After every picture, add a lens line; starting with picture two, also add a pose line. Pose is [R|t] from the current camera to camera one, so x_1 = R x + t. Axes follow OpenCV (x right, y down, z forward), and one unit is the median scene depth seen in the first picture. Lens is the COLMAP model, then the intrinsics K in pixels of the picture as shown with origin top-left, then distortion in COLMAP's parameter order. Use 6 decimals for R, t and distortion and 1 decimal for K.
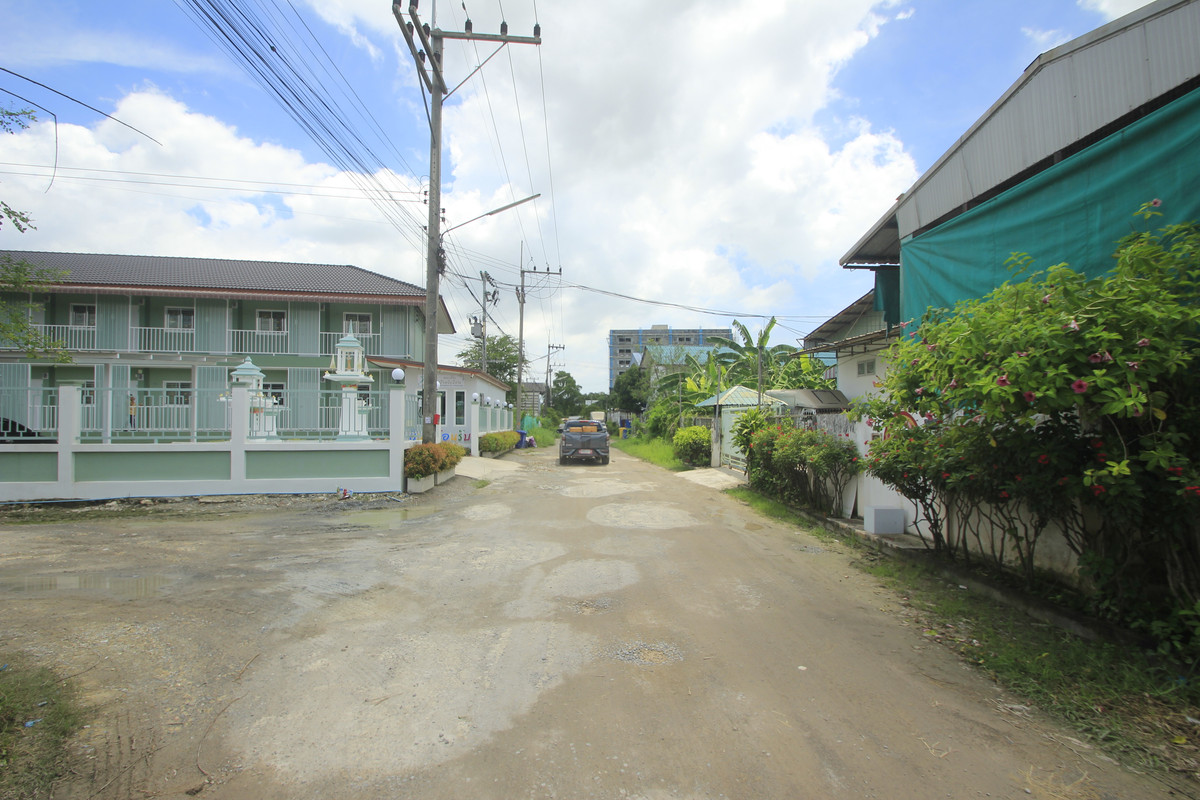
lens RADIAL K [[557.4, 0, 586.4], [0, 557.4, 412.8], [0, 0, 1]] dist [0.014992, -0.016010]
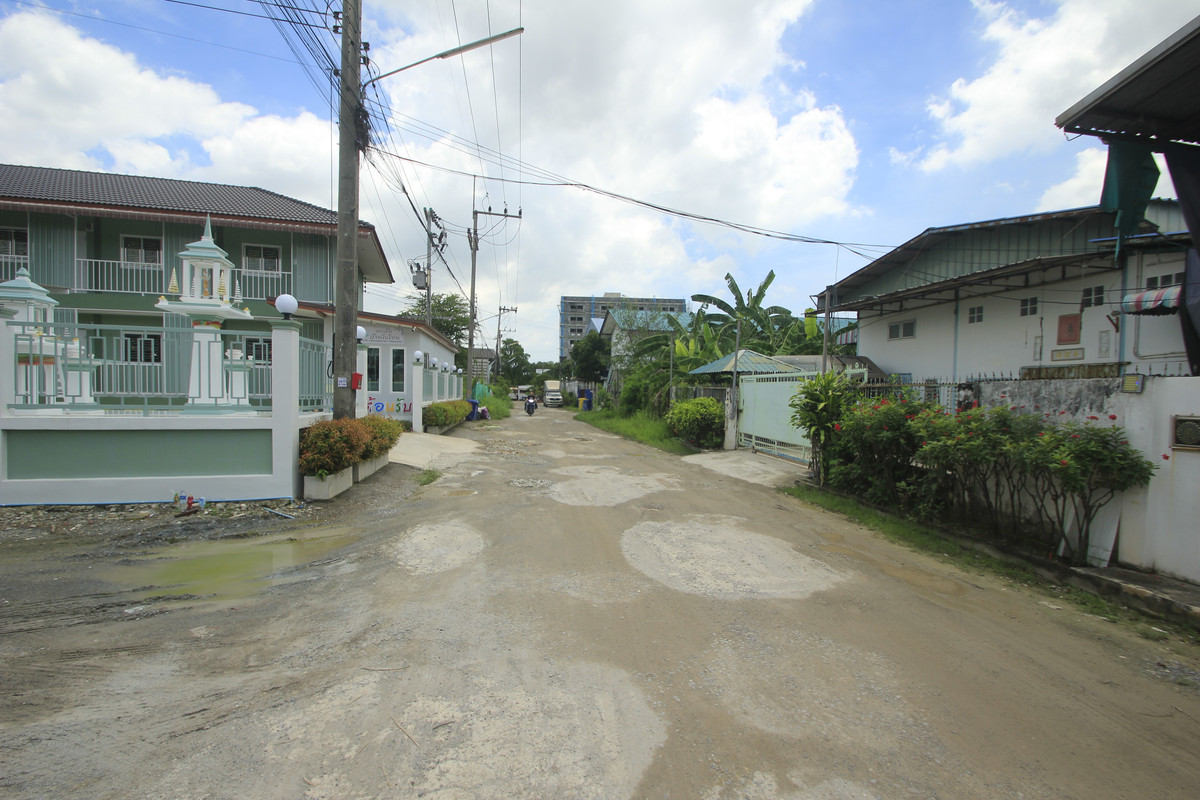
lens RADIAL K [[557.4, 0, 586.4], [0, 557.4, 412.8], [0, 0, 1]] dist [0.014992, -0.016010]
pose [[0.995206, 0.011125, 0.097165, -0.036442], [-0.016271, 0.998497, 0.052330, 0.005427], [-0.096437, -0.053661, 0.993892, 0.180429]]
